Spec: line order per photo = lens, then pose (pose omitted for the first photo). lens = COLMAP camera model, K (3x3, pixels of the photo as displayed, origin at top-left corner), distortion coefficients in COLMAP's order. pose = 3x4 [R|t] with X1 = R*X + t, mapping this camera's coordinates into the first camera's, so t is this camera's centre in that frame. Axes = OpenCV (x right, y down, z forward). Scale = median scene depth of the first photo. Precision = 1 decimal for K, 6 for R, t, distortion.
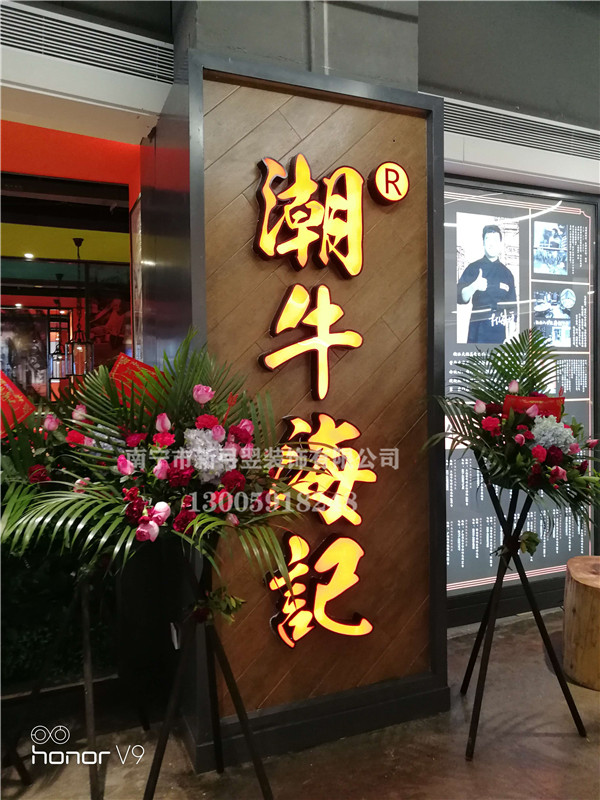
lens RADIAL K [[626.6, 0, 303.2], [0, 626.6, 398.3], [0, 0, 1]] dist [0.005472, 0.013495]
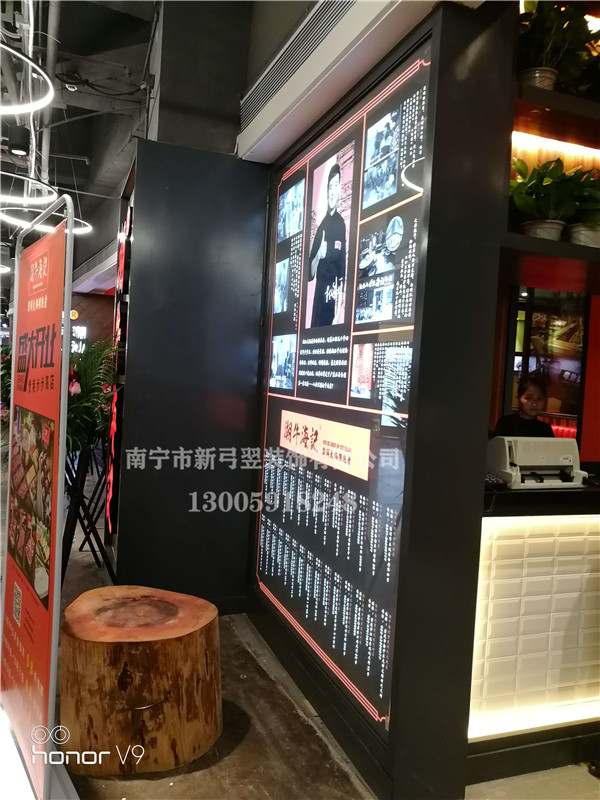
lens RADIAL K [[626.6, 0, 303.2], [0, 626.6, 398.3], [0, 0, 1]] dist [0.005472, 0.013495]
pose [[-0.023462, 0.046465, -0.998644, 1.011921], [-0.066706, 0.996620, 0.047938, -0.033199], [0.997497, 0.067740, -0.020283, 0.952646]]
